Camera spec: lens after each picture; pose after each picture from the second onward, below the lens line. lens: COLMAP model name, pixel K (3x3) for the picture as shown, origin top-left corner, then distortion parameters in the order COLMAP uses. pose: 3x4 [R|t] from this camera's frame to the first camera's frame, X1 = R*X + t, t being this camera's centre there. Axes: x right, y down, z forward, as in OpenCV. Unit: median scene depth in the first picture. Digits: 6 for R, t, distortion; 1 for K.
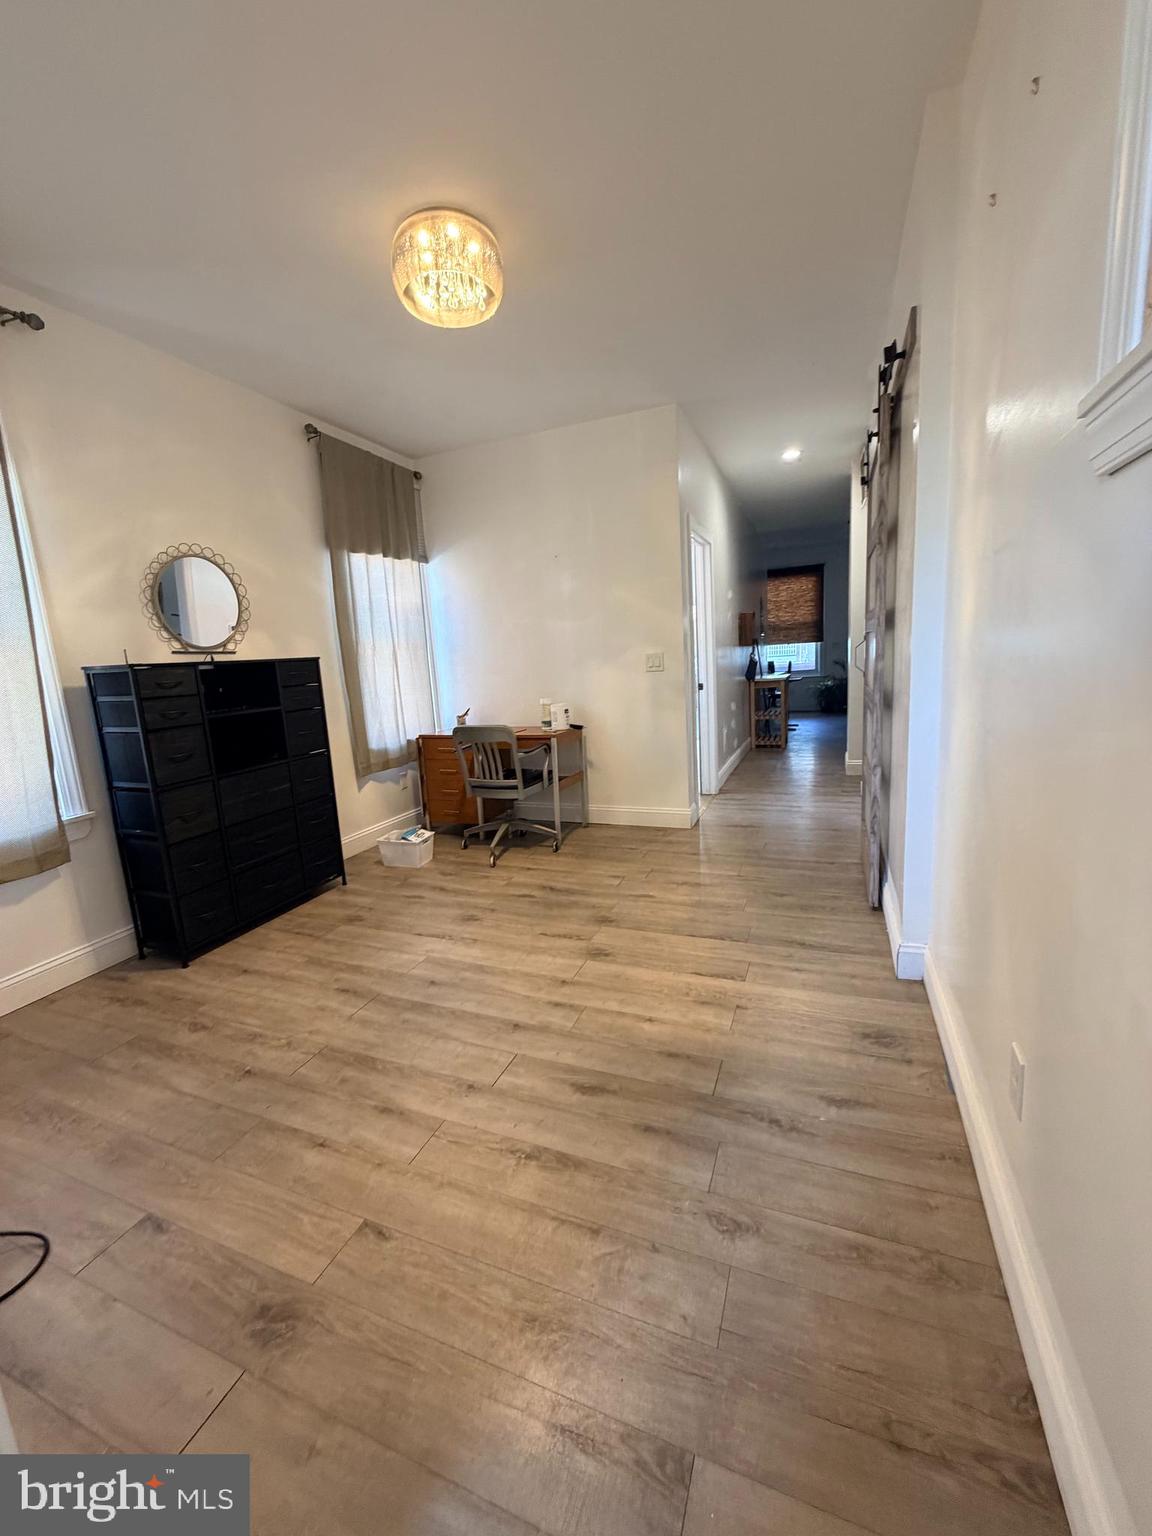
lens RADIAL K [[617.9, 0, 573.7], [0, 617.9, 763.2], [0, 0, 1]] dist [-0.001601, 0.000023]
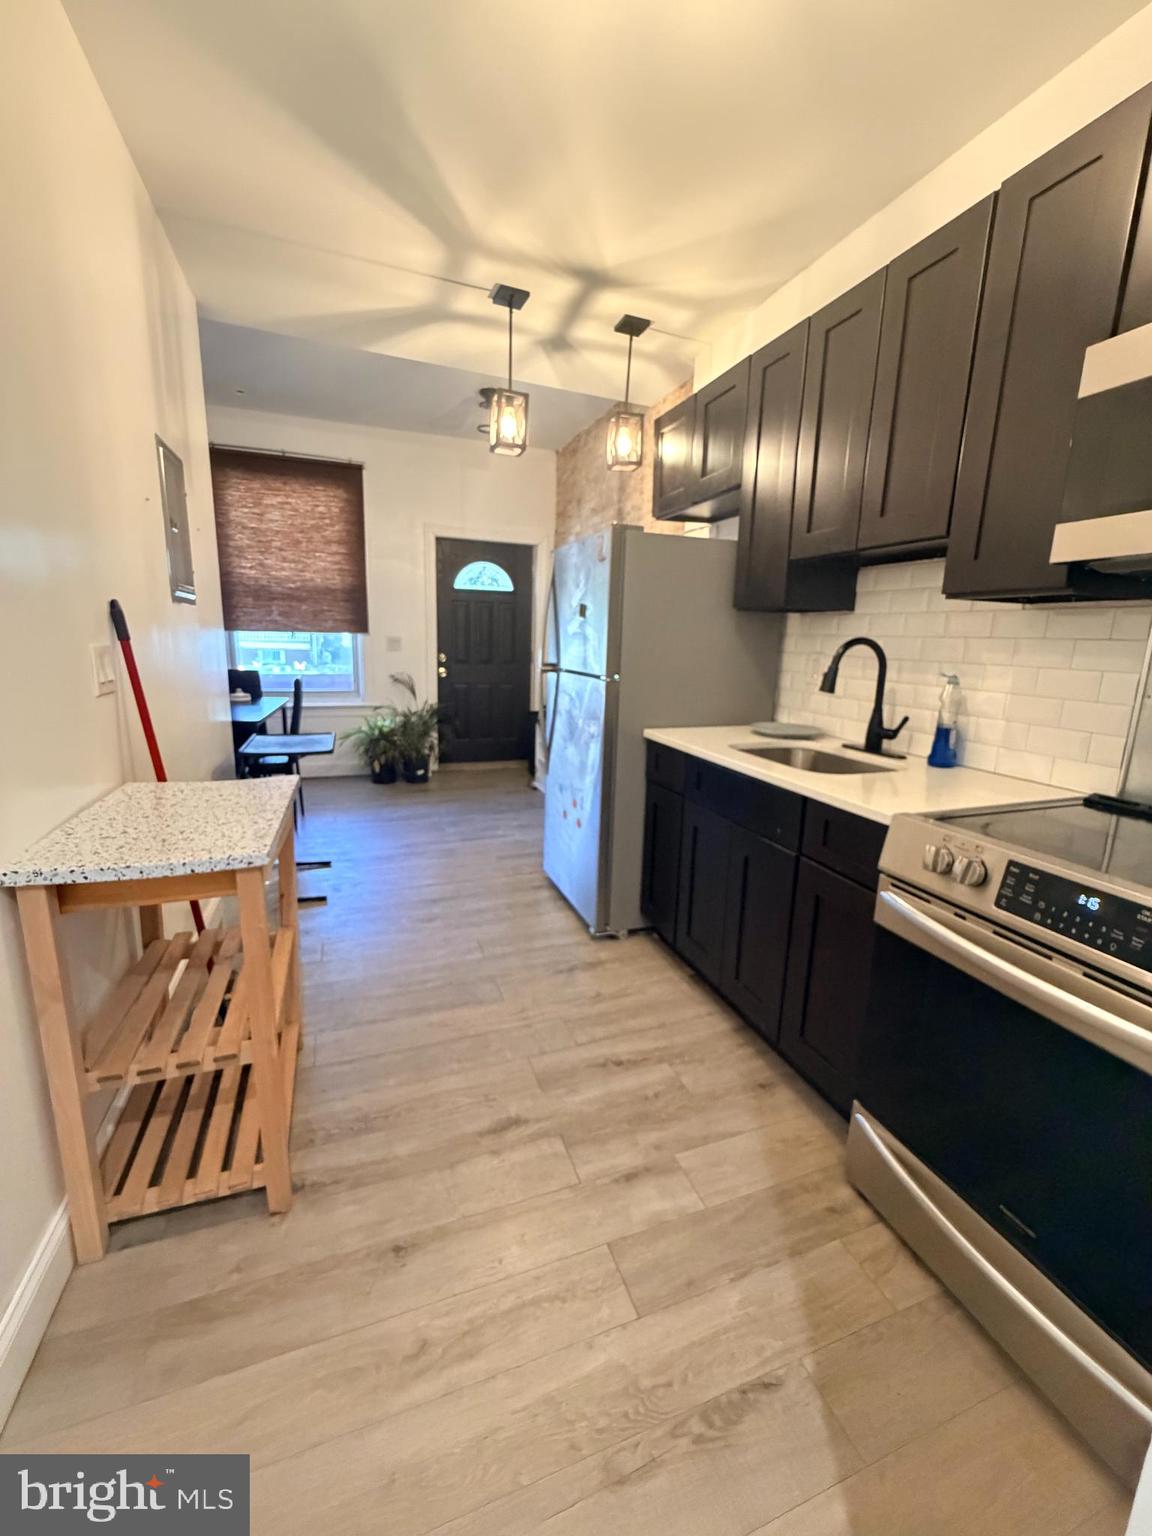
lens RADIAL K [[617.9, 0, 579.9], [0, 617.9, 763.3], [0, 0, 1]] dist [-0.001601, 0.000023]
pose [[0.731650, -0.057428, 0.679257, 0.591202], [0.041453, 0.998349, 0.039756, -0.334051], [-0.680419, -0.000930, 0.732823, 1.647702]]
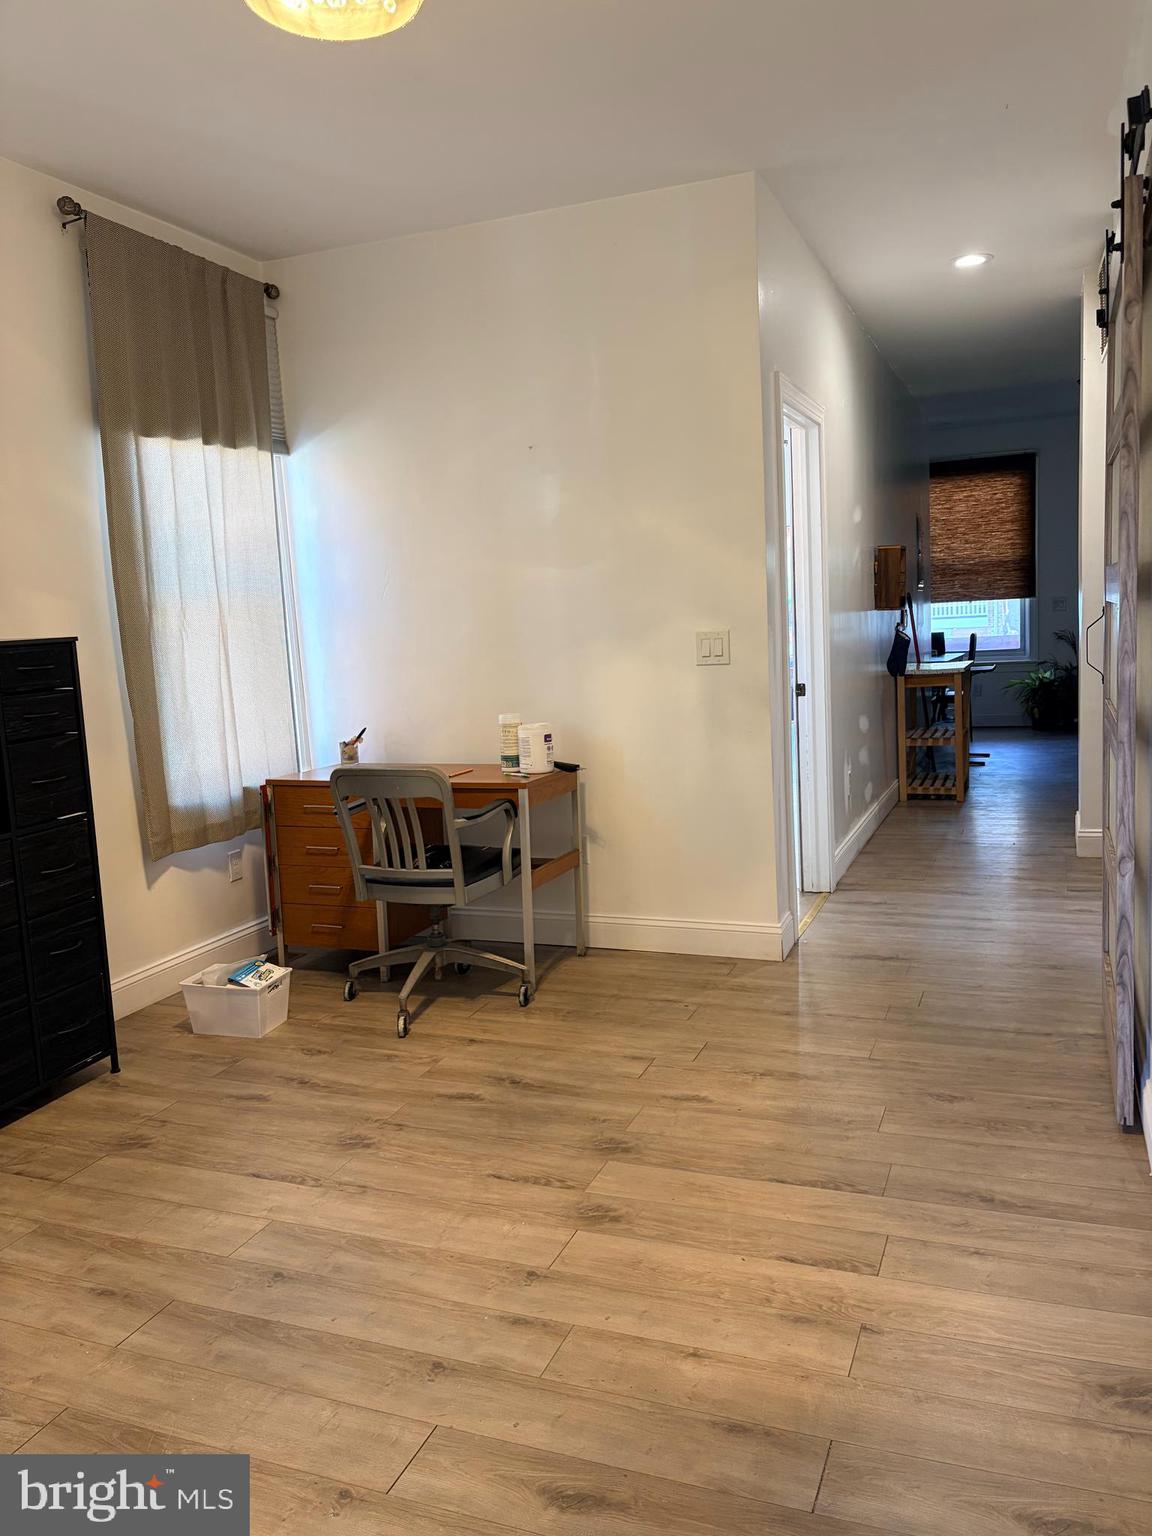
lens RADIAL K [[1174.2, 0, 587.9], [0, 1174.2, 766.4], [0, 0, 1]] dist [0.037961, -0.032782]
pose [[0.999829, 0.006912, 0.017135, 0.006966], [-0.006197, 0.999122, -0.041441, -0.020476], [-0.017407, 0.041328, 0.998994, -0.007800]]
